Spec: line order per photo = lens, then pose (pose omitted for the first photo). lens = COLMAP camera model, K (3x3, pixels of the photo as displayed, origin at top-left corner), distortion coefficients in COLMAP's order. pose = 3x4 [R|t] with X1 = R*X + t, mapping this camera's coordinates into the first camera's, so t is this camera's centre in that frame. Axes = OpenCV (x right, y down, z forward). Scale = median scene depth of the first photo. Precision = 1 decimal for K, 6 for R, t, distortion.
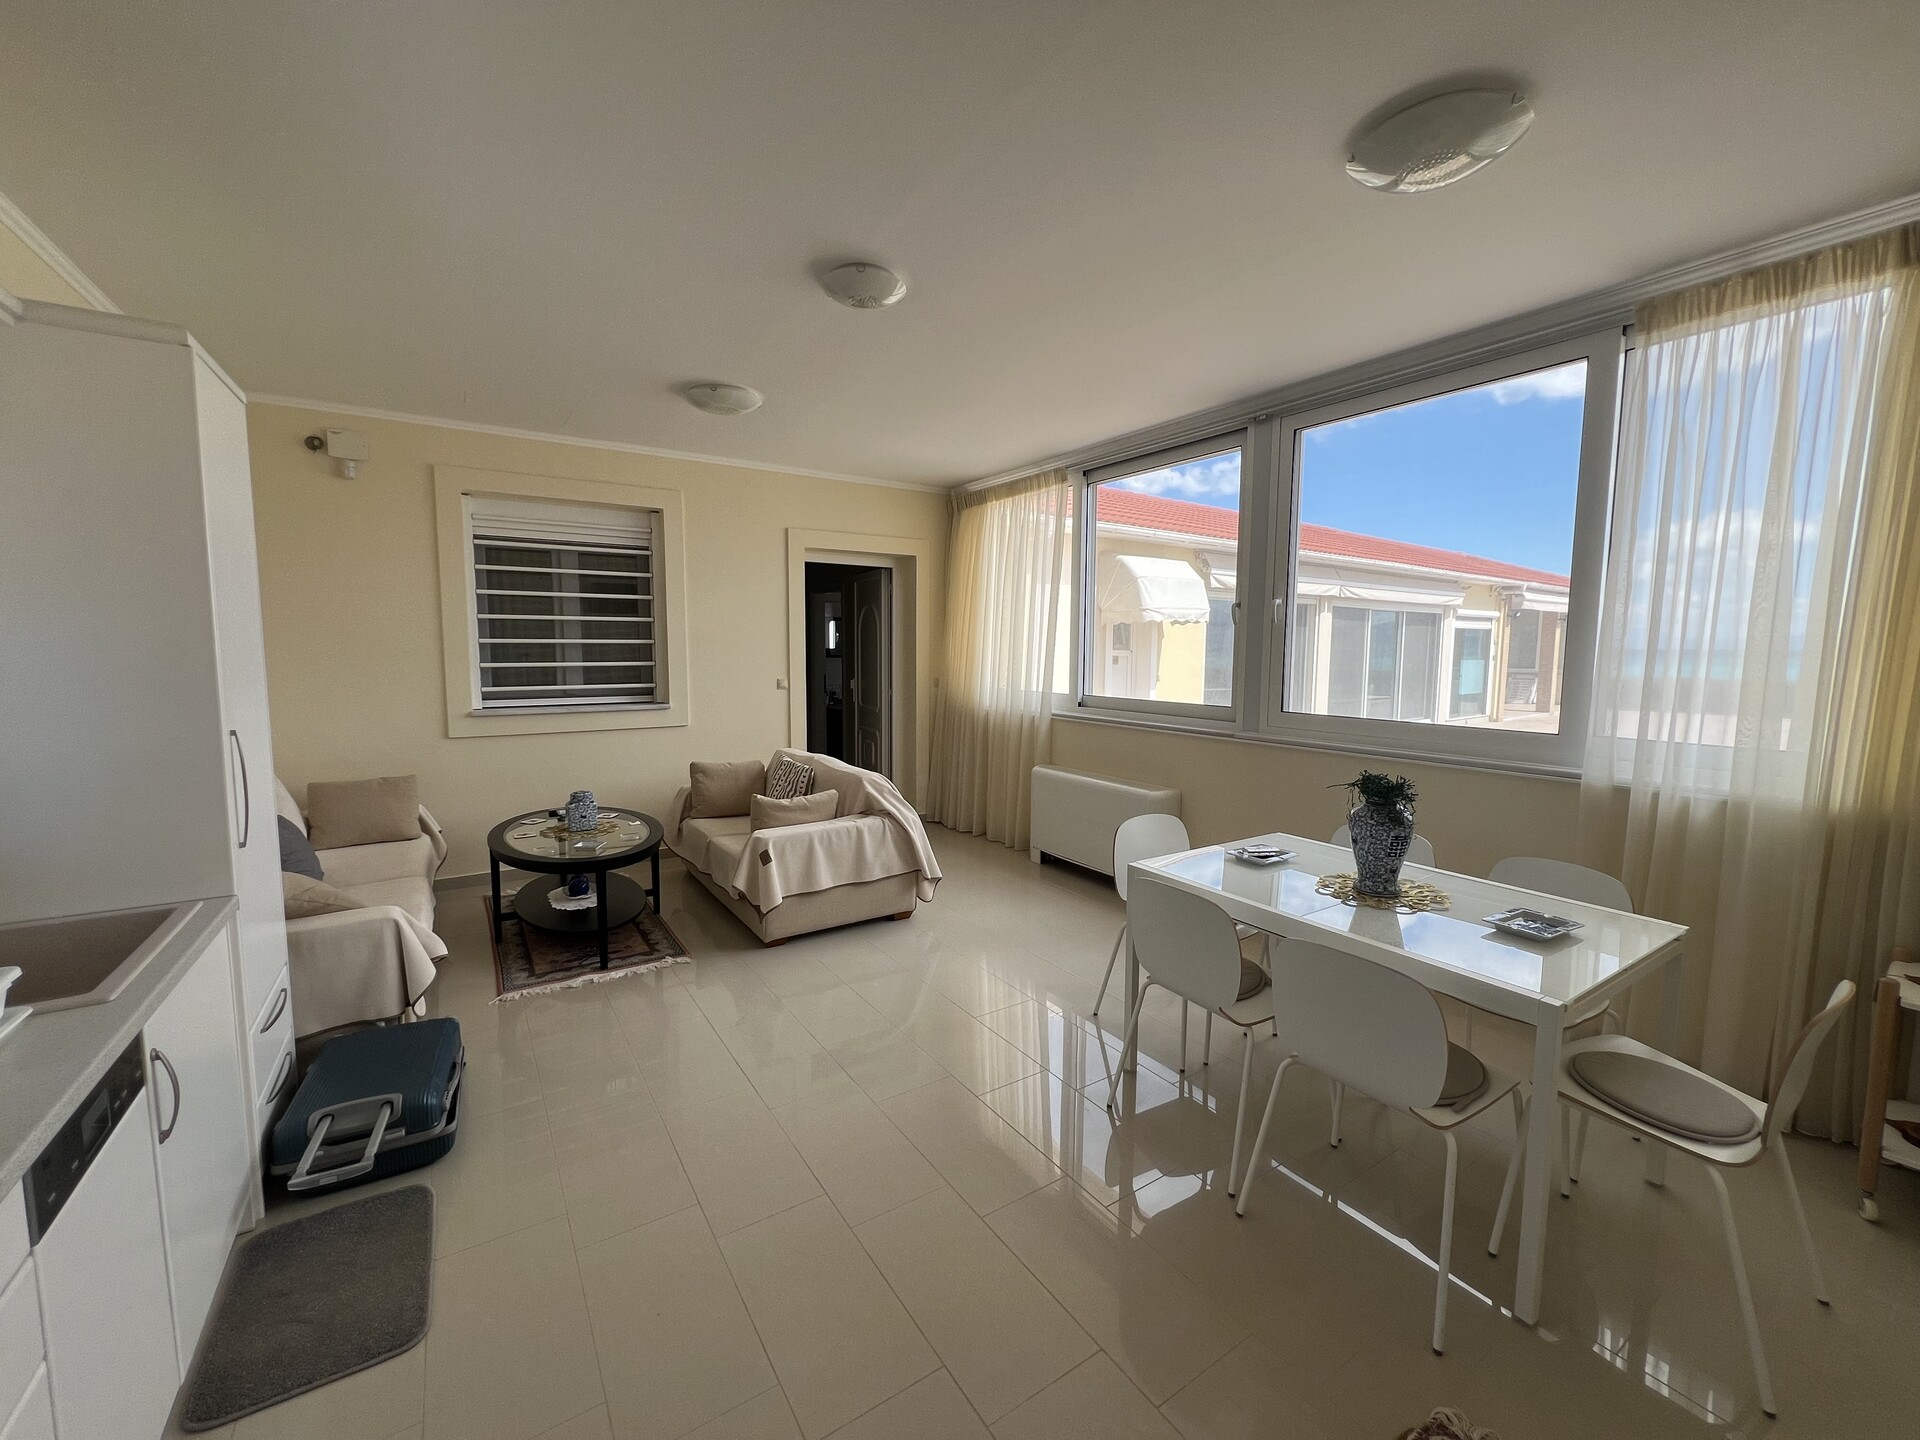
lens RADIAL K [[772.7, 0, 955.6], [0, 772.7, 726.1], [0, 0, 1]] dist [-0.007831, 0.000219]
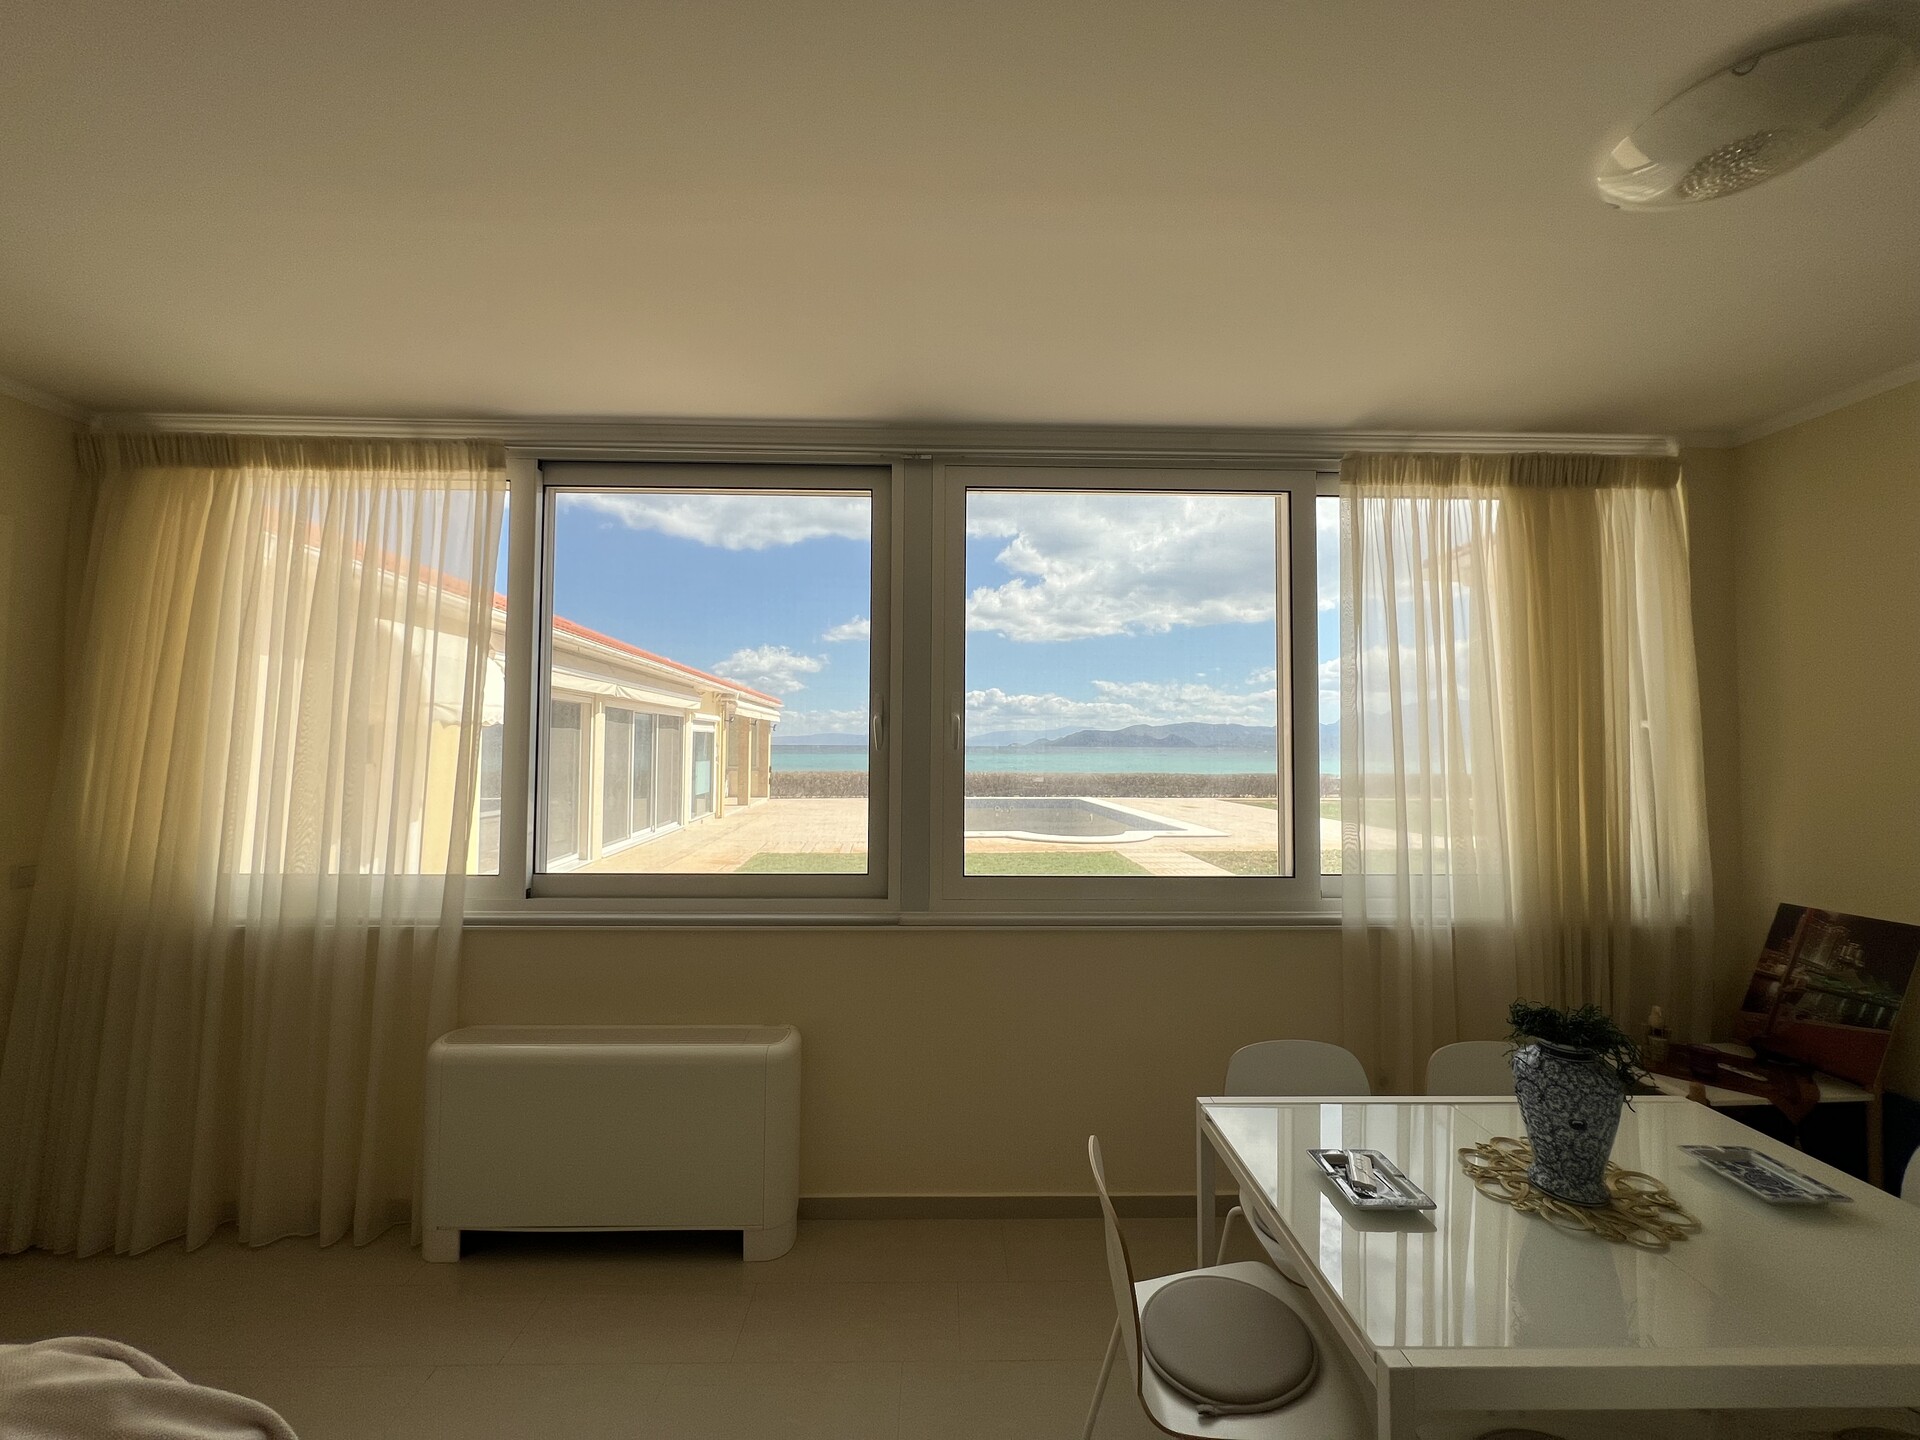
lens RADIAL K [[772.7, 0, 968.0], [0, 772.7, 719.2], [0, 0, 1]] dist [-0.007831, 0.000219]
pose [[0.524503, 0.027951, 0.850950, -0.125276], [0.085266, 0.992712, -0.085163, -0.073142], [-0.847128, 0.117225, 0.518297, 0.458779]]
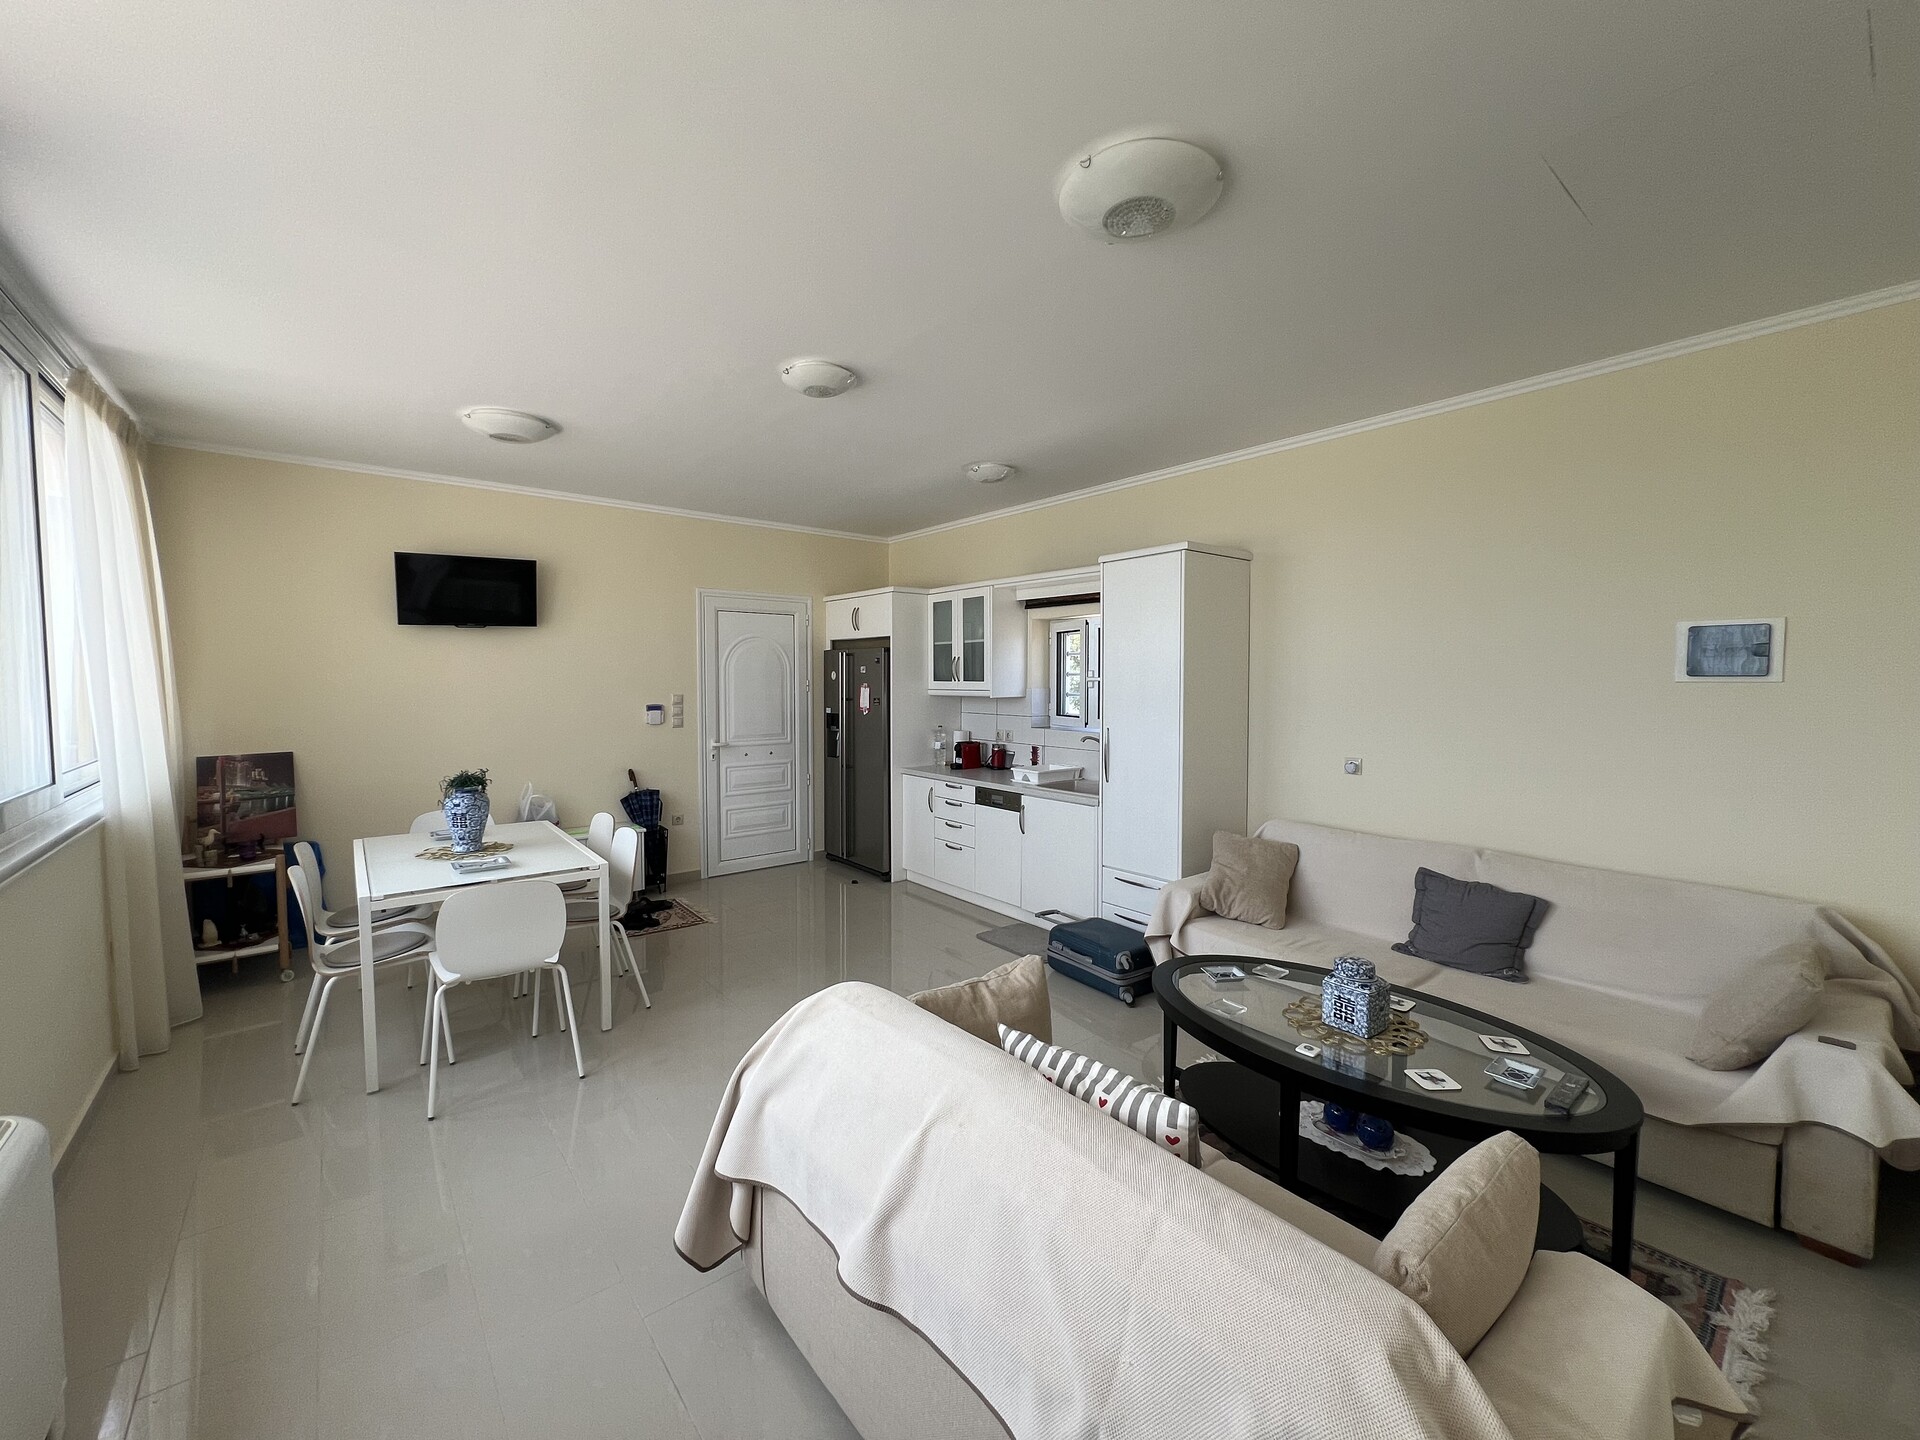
lens RADIAL K [[772.7, 0, 961.7], [0, 772.7, 720.9], [0, 0, 1]] dist [-0.007831, 0.000219]
pose [[-0.994876, -0.001732, -0.101088, -0.113228], [-0.017480, 0.987742, 0.155110, -0.118231], [0.099580, 0.156083, -0.982712, 1.065406]]
